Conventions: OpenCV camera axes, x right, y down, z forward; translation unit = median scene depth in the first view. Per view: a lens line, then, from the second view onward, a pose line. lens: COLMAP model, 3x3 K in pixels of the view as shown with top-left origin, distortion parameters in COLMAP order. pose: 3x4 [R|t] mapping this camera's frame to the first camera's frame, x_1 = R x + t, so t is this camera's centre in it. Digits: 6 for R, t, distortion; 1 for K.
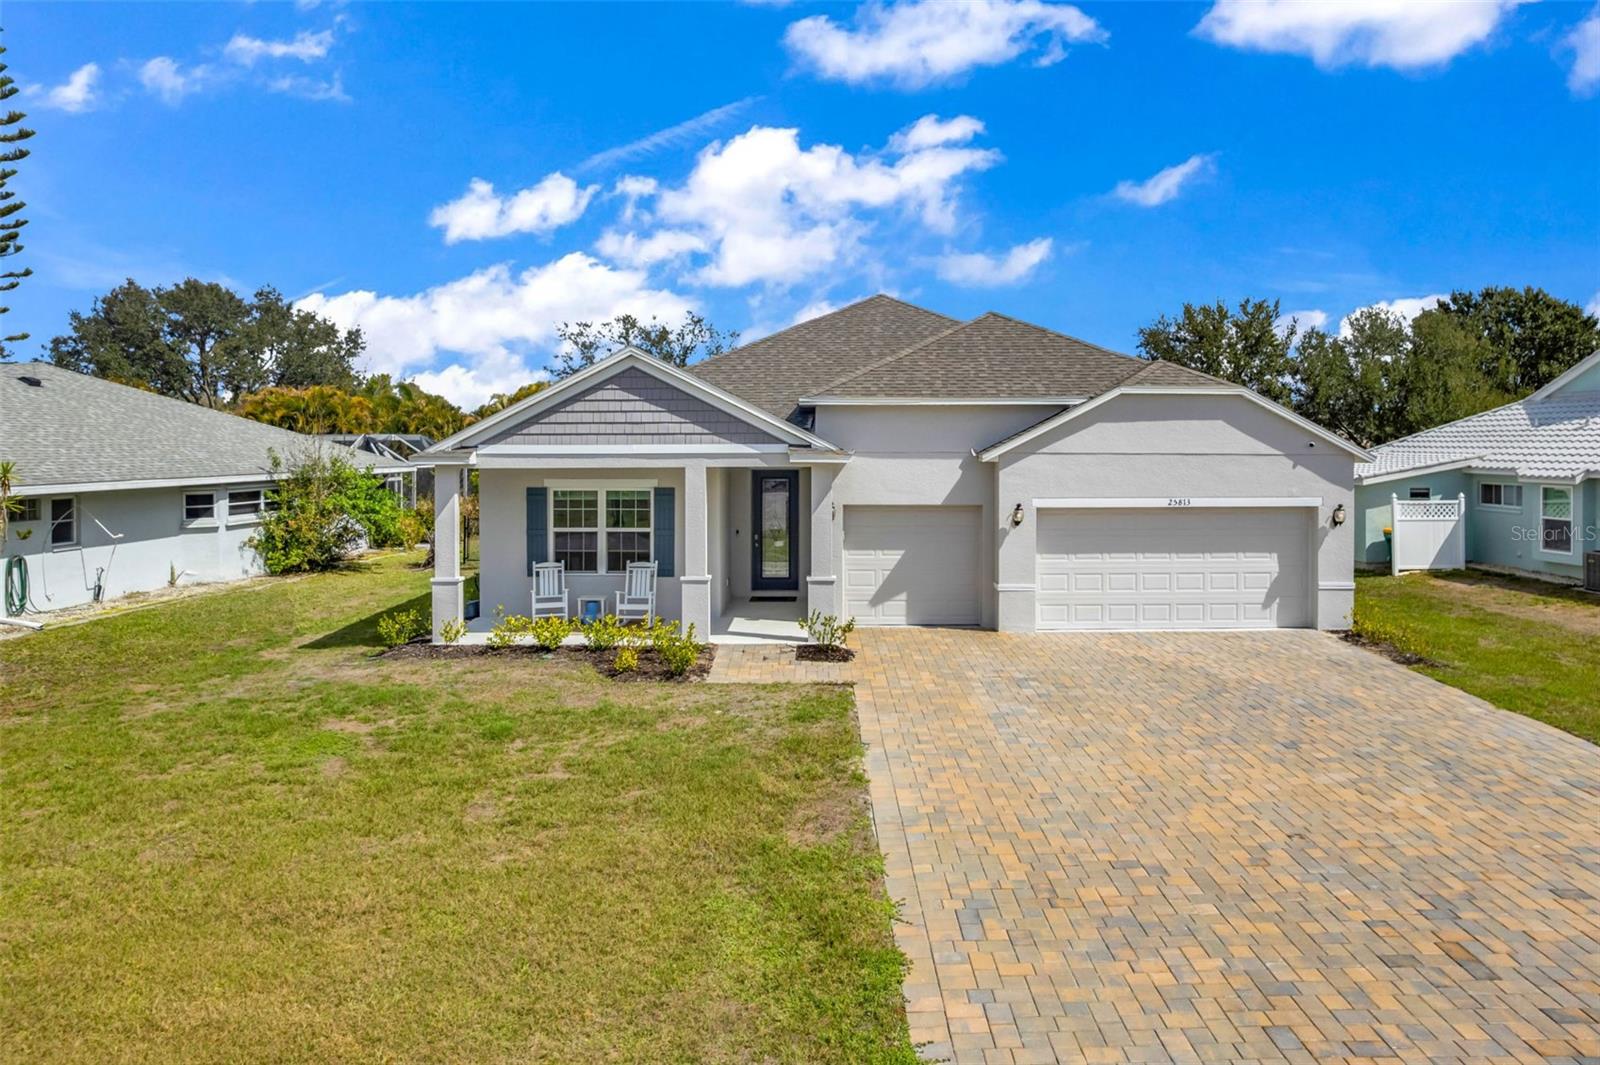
lens RADIAL K [[1052.4, 0, 820.0], [0, 1052.4, 464.5], [0, 0, 1]] dist [-0.055760, 0.038634]
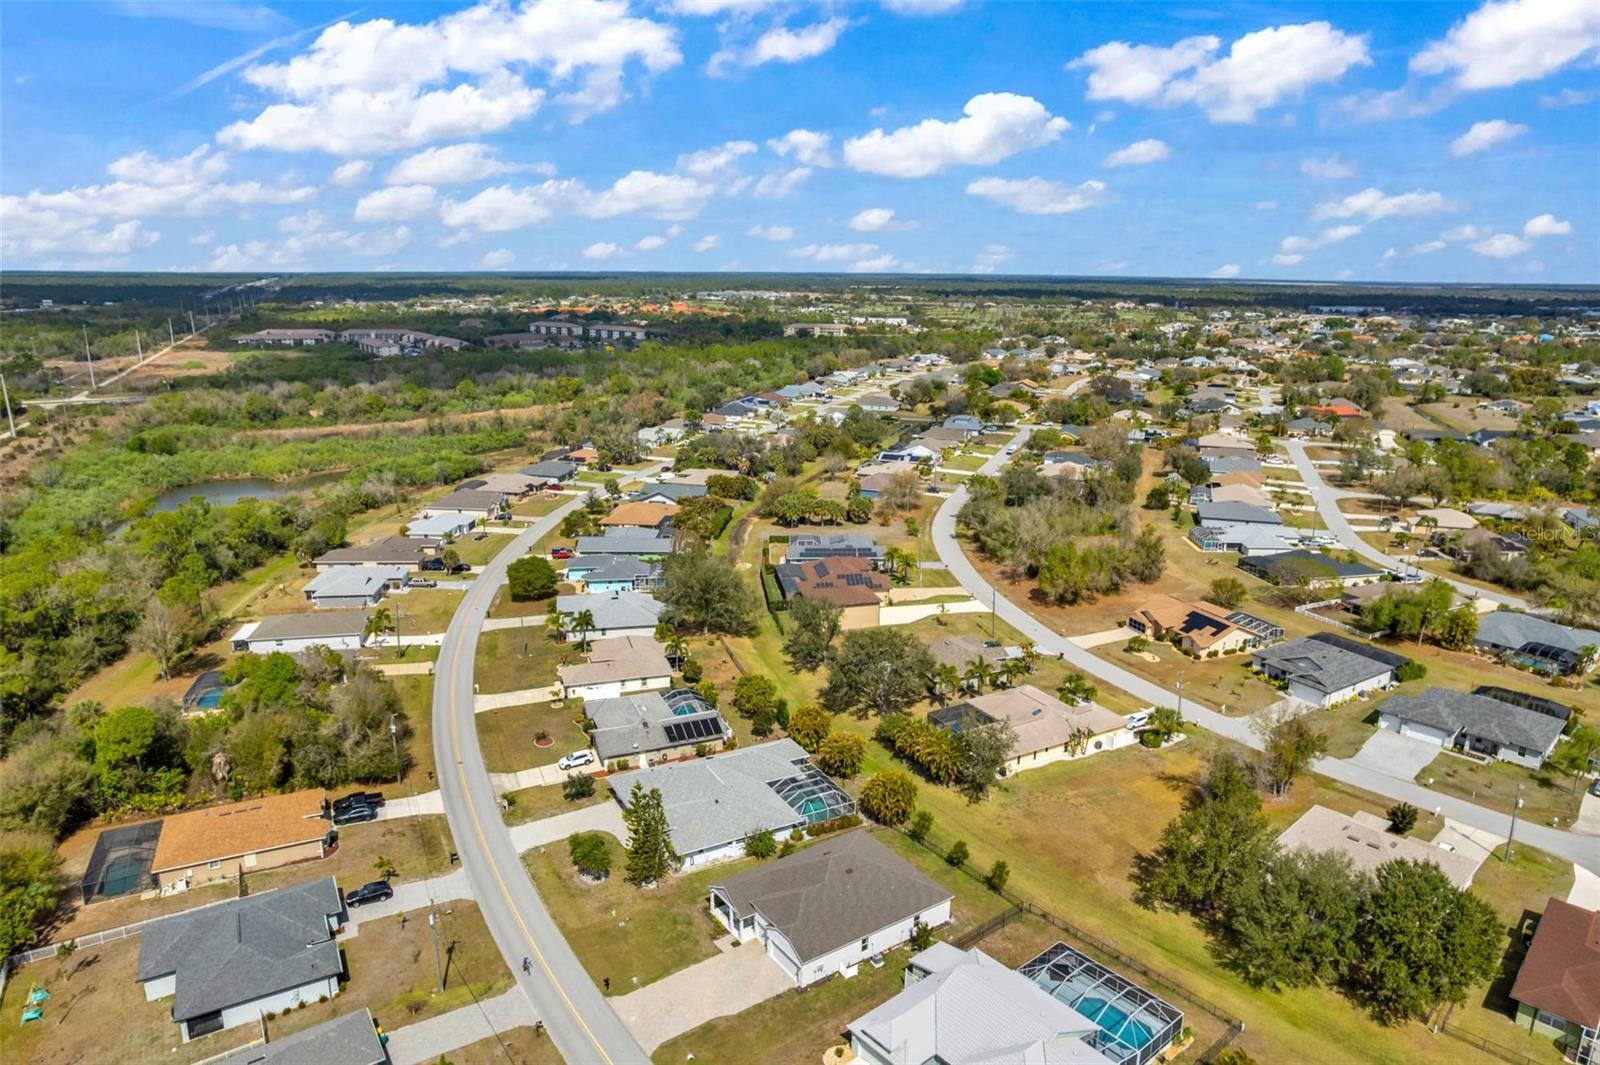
lens RADIAL K [[1037.0, 0, 817.8], [0, 1037.0, 522.1], [0, 0, 1]] dist [-0.068601, 0.057627]
pose [[0.567360, 0.202585, -0.798161, 4.322778], [-0.028684, 0.973540, 0.226709, -3.414278], [0.822970, -0.105731, 0.558159, -1.658661]]
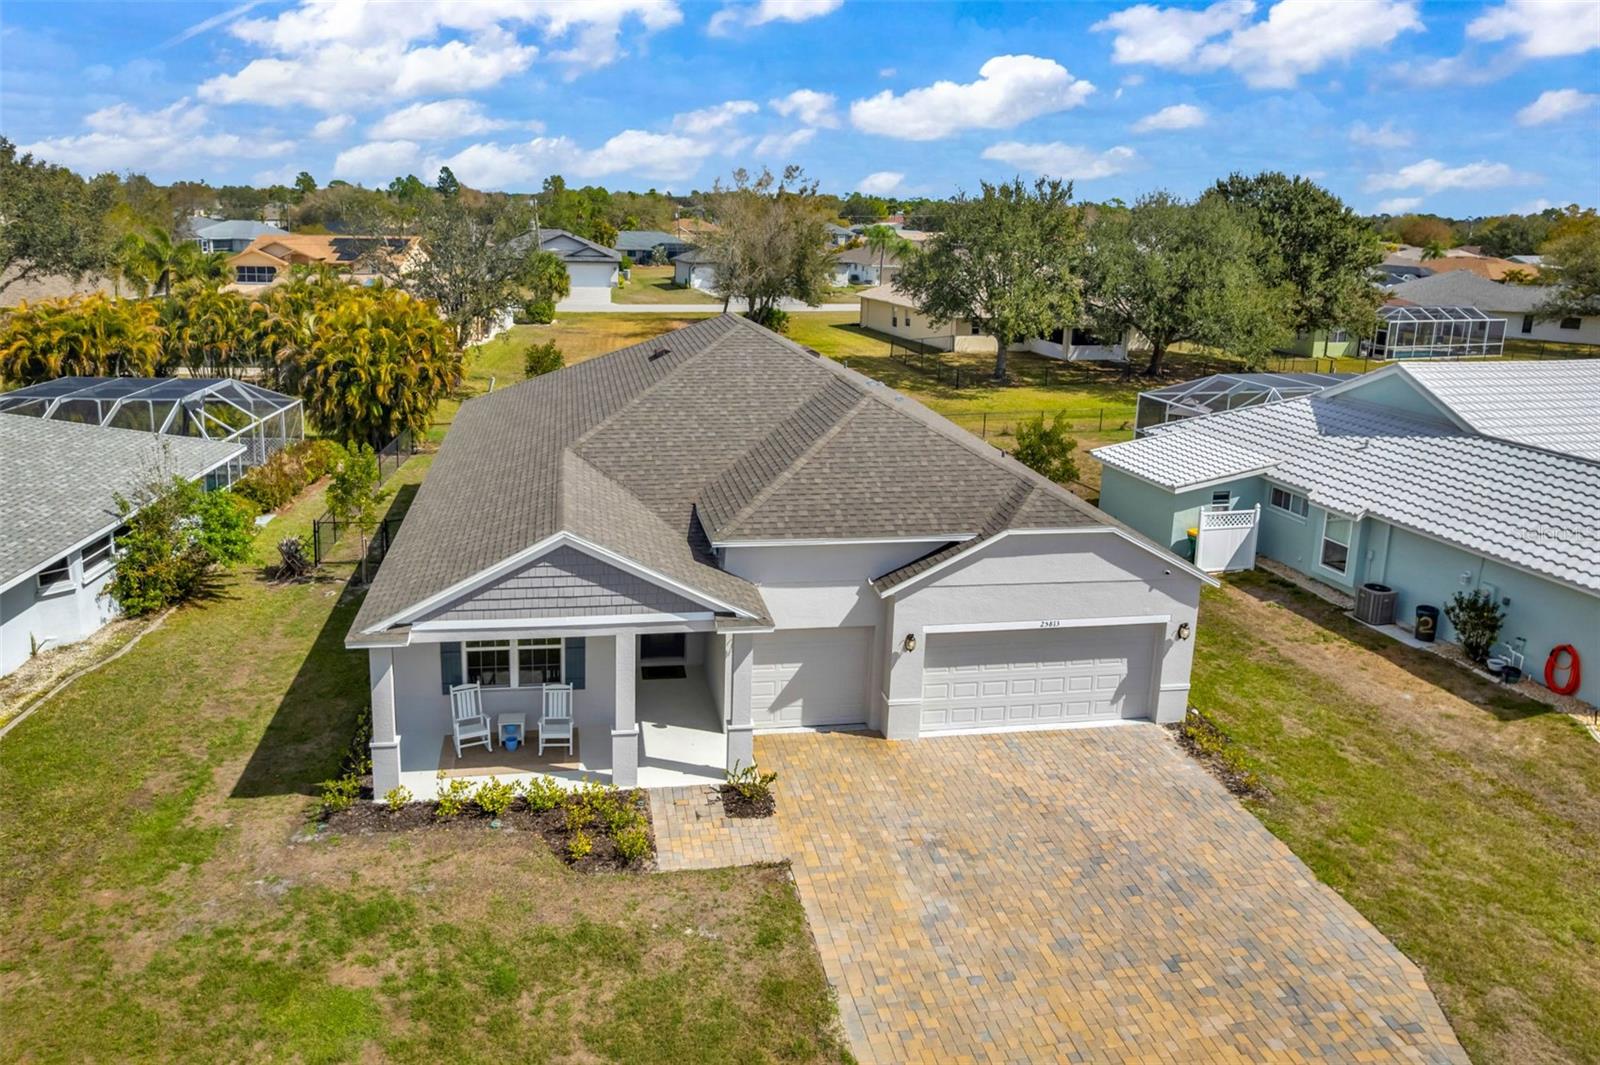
lens RADIAL K [[1067.8, 0, 724.4], [0, 1067.8, 417.0], [0, 0, 1]] dist [-0.051465, 0.024864]
pose [[0.990181, -0.006873, 0.139622, -0.155536], [-0.017717, 0.984566, 0.174112, -0.370139], [-0.138664, -0.174876, 0.974777, -0.014448]]
